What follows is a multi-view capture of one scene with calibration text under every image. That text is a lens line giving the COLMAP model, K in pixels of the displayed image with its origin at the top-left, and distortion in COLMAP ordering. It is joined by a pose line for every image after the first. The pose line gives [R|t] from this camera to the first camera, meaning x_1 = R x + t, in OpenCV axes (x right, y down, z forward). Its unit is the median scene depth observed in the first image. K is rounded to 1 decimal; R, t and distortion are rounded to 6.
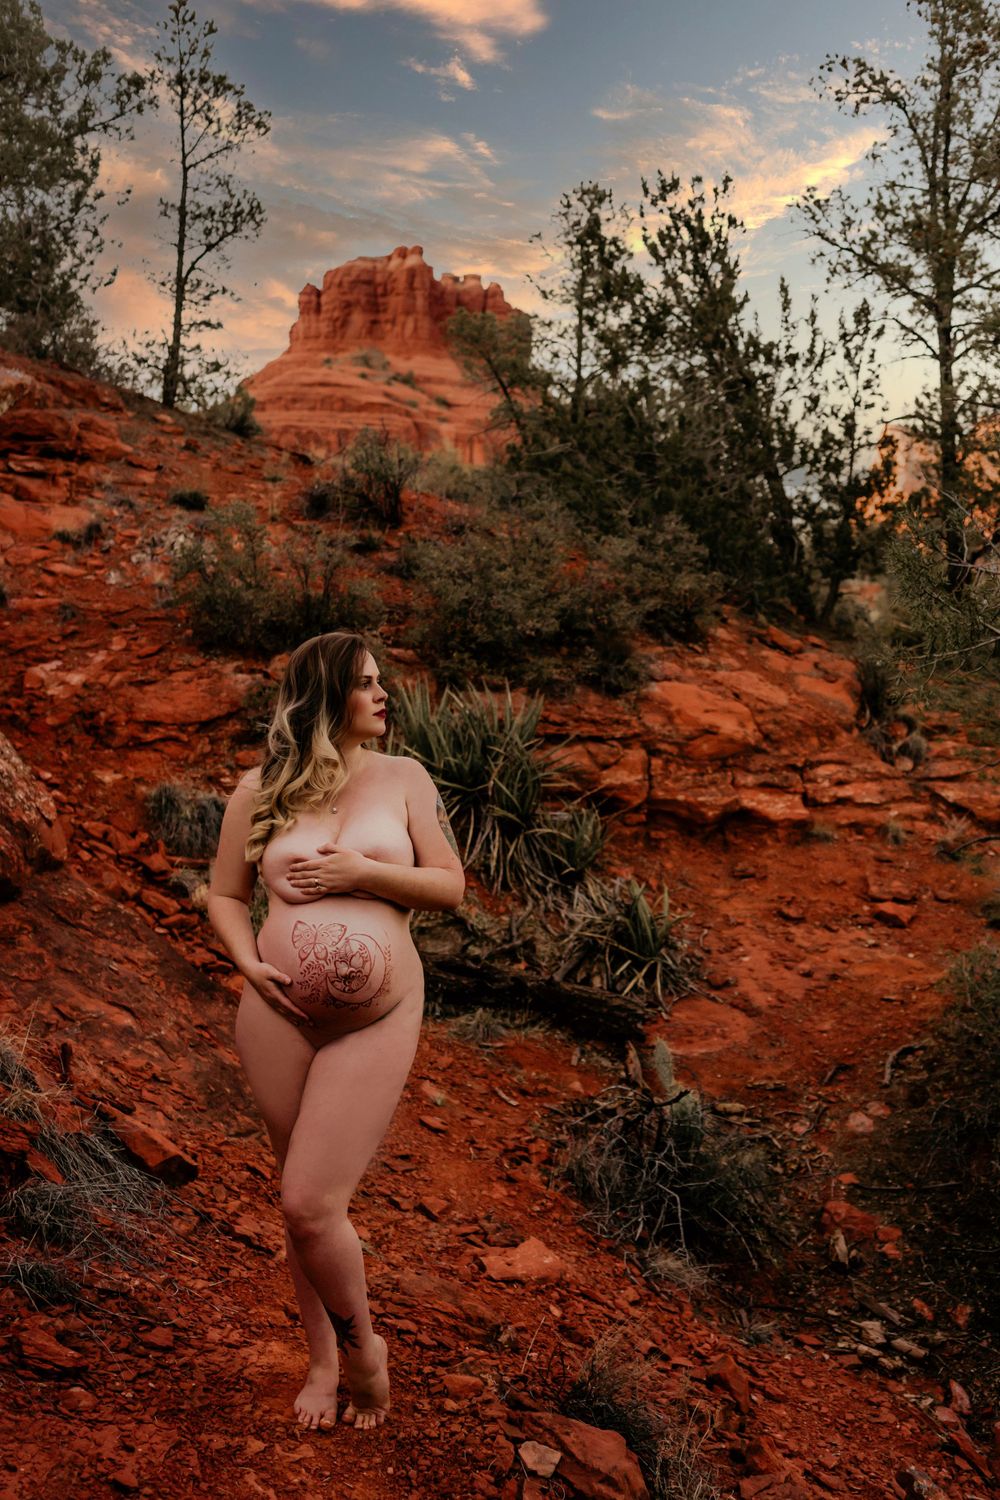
lens RADIAL K [[1917.4, 0, 500.4], [0, 1917.4, 813.8], [0, 0, 1]] dist [-0.021134, -0.021883]
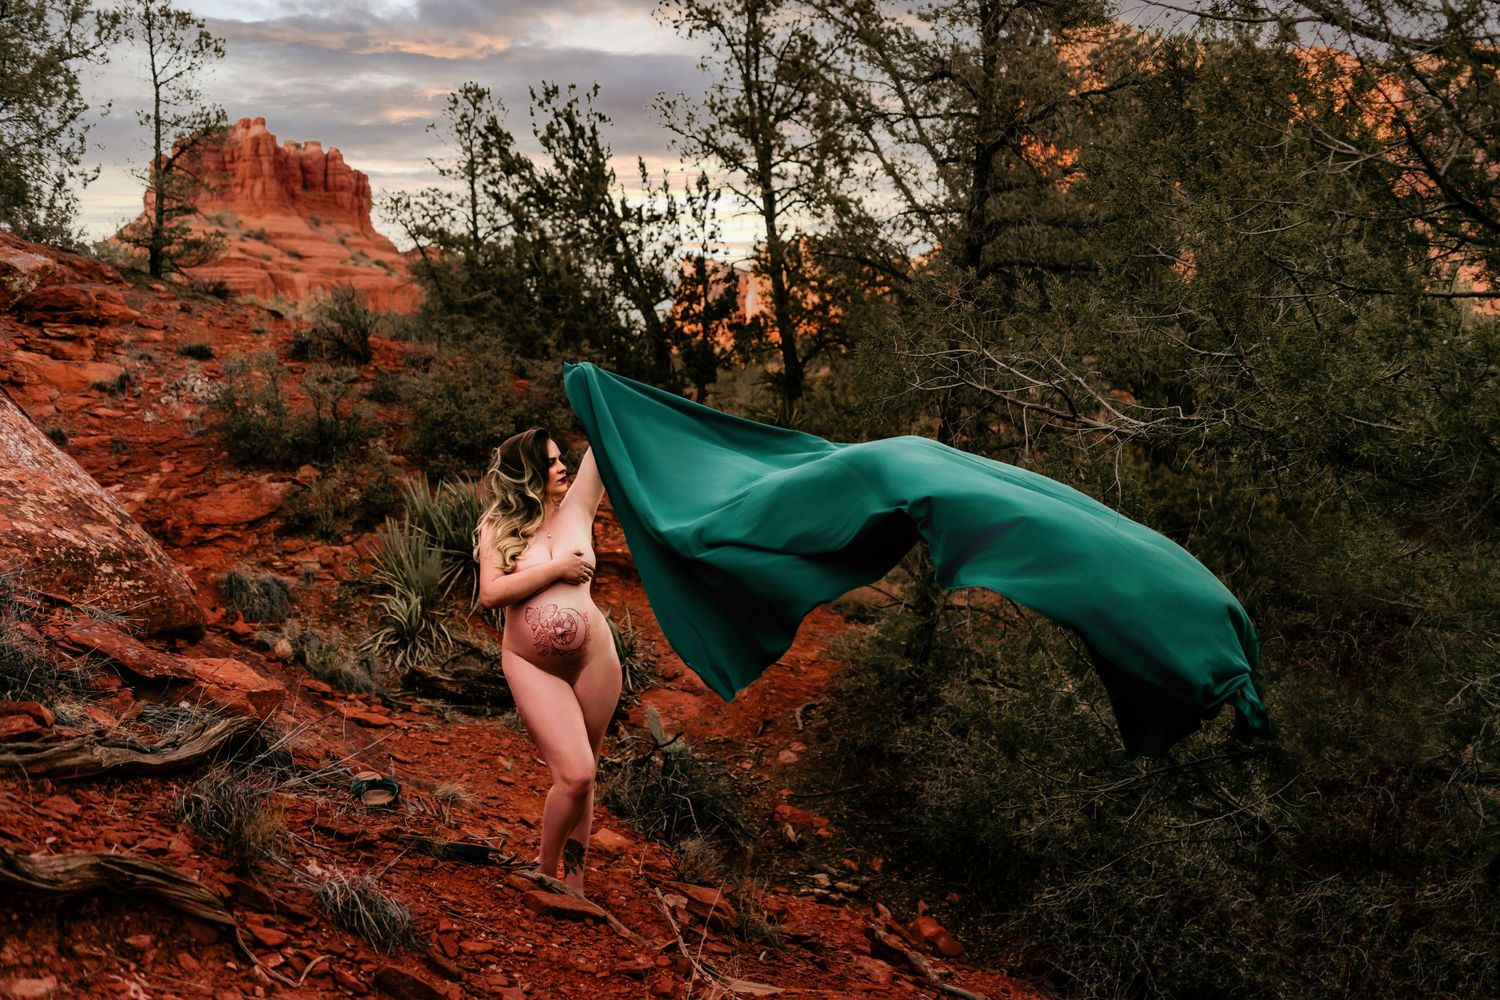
lens RADIAL K [[1917.4, 0, 750.0], [0, 1917.4, 500.0], [0, 0, 1]] dist [-0.021134, -0.021883]
pose [[0.965943, -0.076307, 0.247248, -0.128537], [0.093747, 0.993815, -0.059533, 0.039537], [-0.241175, 0.080684, 0.967122, -0.280096]]
